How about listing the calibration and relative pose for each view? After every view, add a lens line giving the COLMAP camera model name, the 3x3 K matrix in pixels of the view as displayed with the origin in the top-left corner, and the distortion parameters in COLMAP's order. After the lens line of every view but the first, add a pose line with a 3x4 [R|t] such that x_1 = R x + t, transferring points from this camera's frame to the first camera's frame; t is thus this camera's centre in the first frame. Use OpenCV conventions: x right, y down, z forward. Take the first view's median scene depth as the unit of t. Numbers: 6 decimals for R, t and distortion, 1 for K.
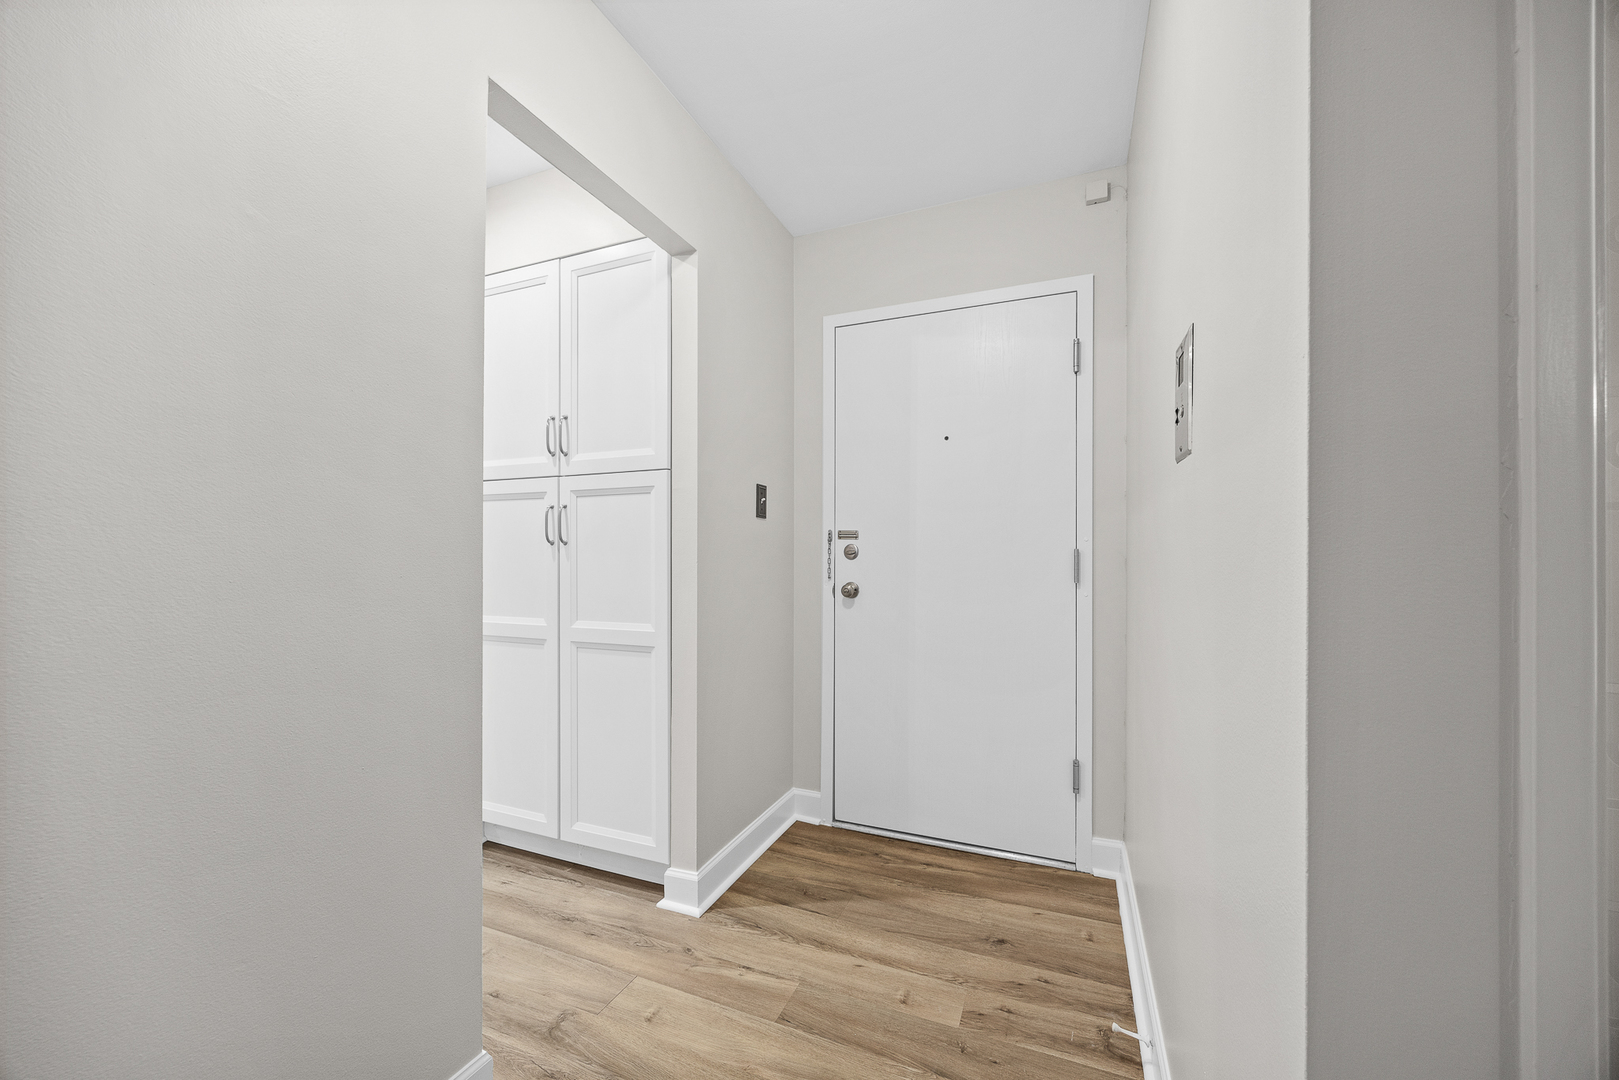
lens RADIAL K [[621.5, 0, 810.9], [0, 621.5, 546.8], [0, 0, 1]] dist [-0.002757, -0.000210]
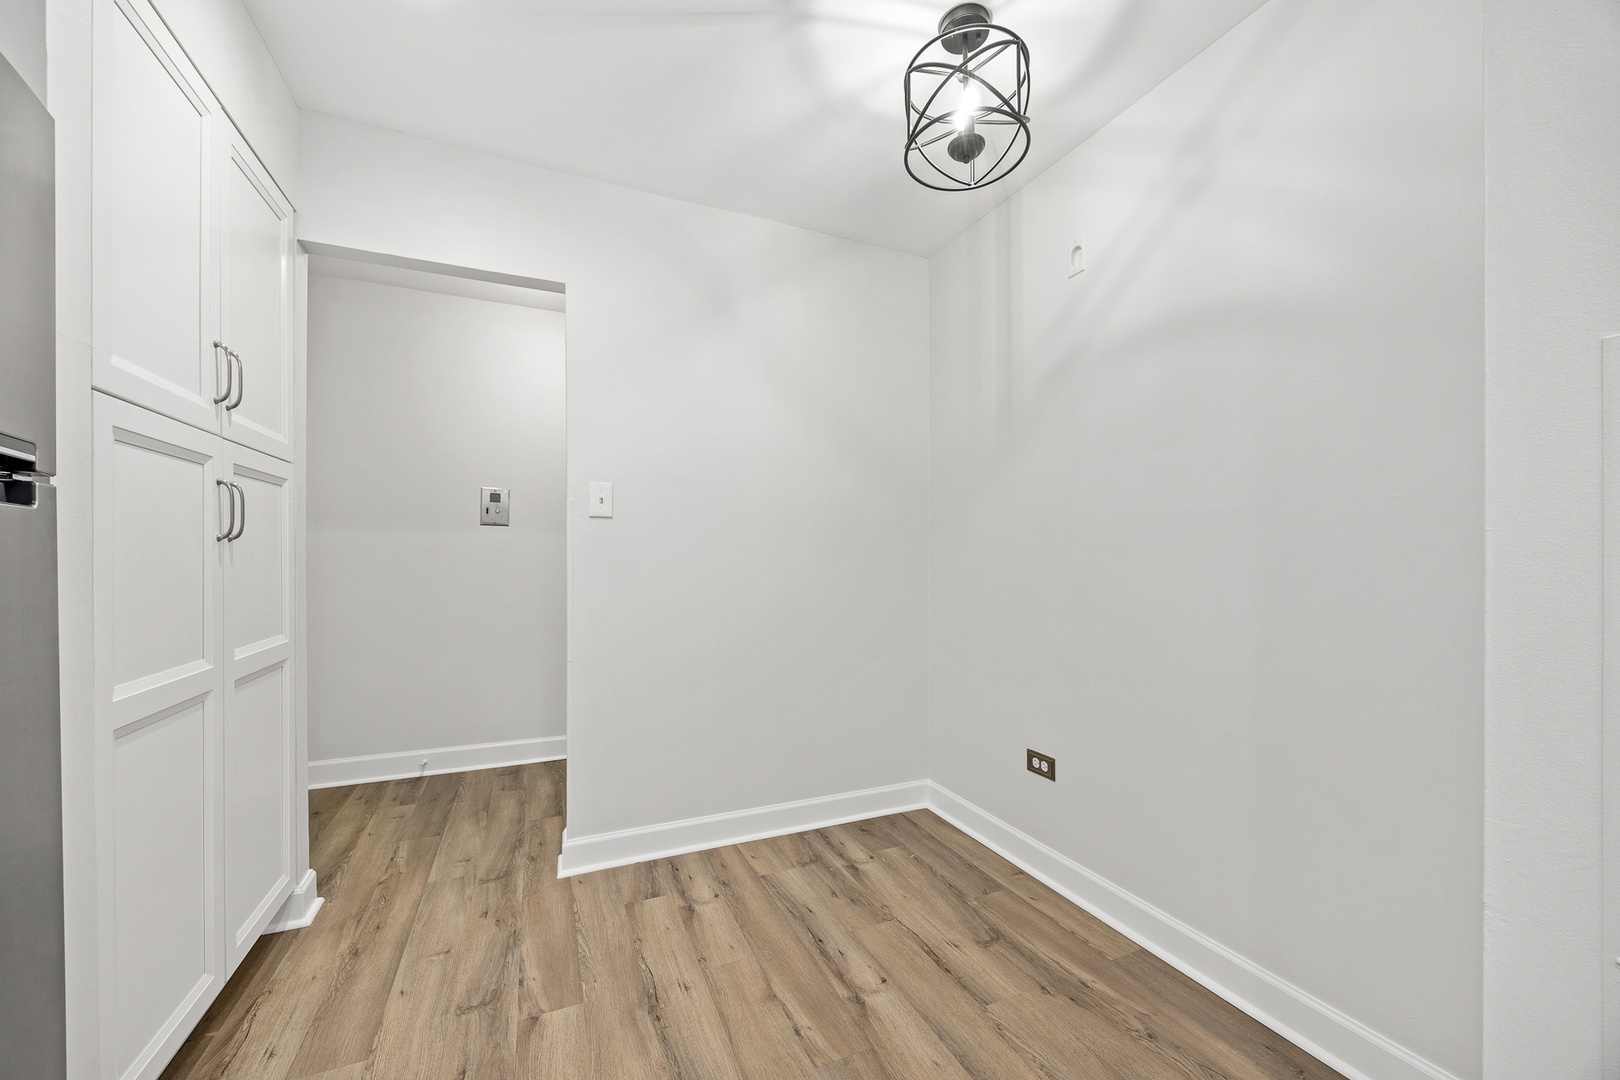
lens RADIAL K [[621.9, 0, 809.8], [0, 621.9, 558.8], [0, 0, 1]] dist [-0.002757, -0.000210]
pose [[-0.728133, -0.002152, 0.685433, -1.683675], [-0.006092, 0.999976, -0.003333, 0.017146], [-0.685409, -0.006603, -0.728128, 1.350867]]
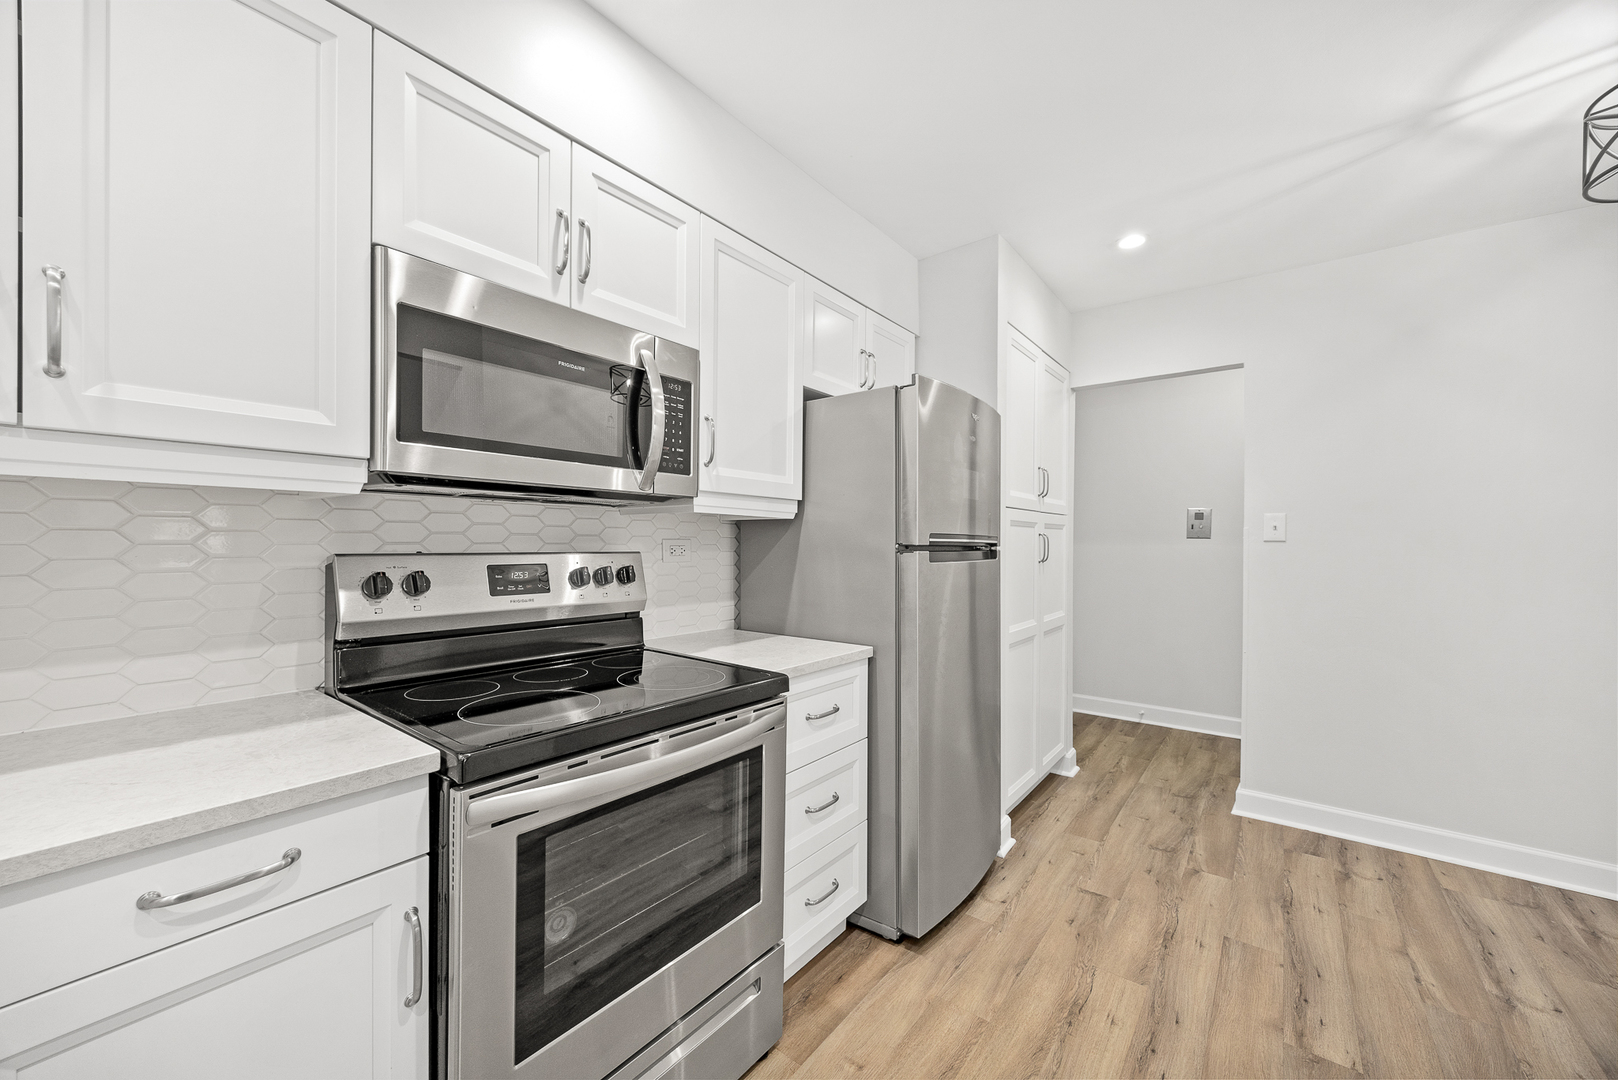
lens RADIAL K [[621.1, 0, 804.4], [0, 621.1, 545.1], [0, 0, 1]] dist [-0.002757, -0.000210]
pose [[0.256339, -0.003613, 0.966580, -2.365783], [-0.013763, 0.999878, 0.007388, -0.057826], [-0.966489, -0.015197, 0.256258, 1.477512]]
